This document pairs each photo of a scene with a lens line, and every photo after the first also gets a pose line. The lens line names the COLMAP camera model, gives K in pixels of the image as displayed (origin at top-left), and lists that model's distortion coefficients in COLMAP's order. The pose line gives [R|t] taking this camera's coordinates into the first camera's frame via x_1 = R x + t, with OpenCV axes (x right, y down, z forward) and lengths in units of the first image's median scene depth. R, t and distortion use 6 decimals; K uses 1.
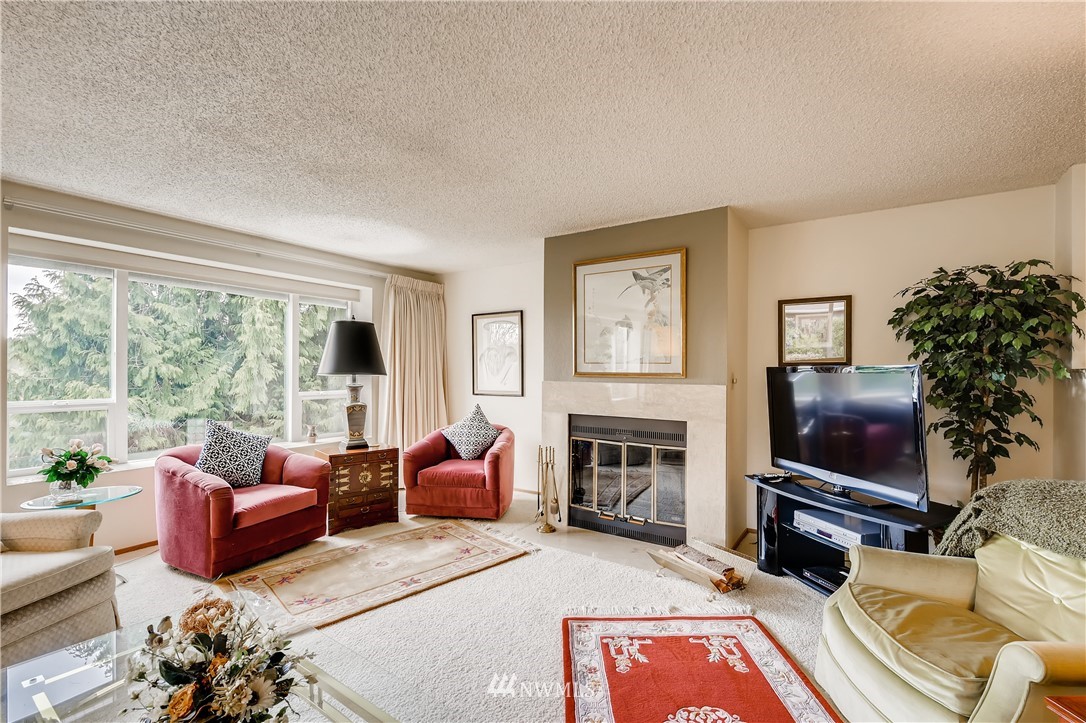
lens RADIAL K [[474.9, 0, 541.6], [0, 474.9, 369.2], [0, 0, 1]] dist [0.012322, -0.003631]
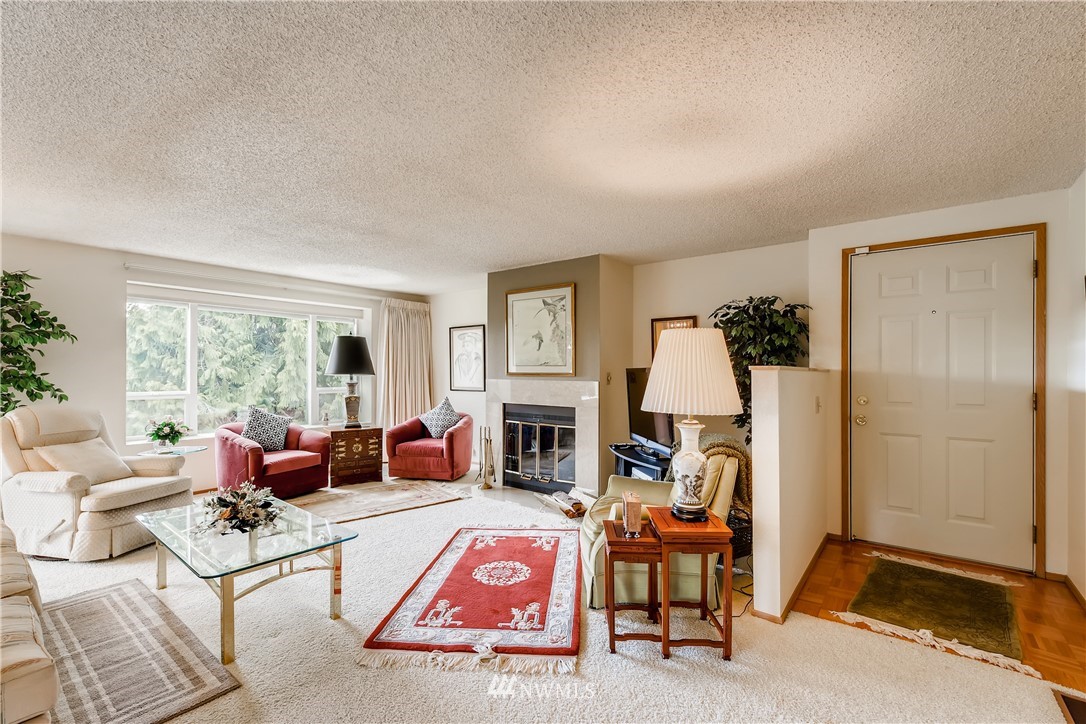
lens RADIAL K [[474.9, 0, 544.5], [0, 474.9, 369.7], [0, 0, 1]] dist [0.012322, -0.003631]
pose [[0.997000, -0.002343, -0.077368, 0.298444], [0.002198, 0.999996, -0.001947, 0.001431], [0.077372, 0.001771, 0.997001, -0.365783]]
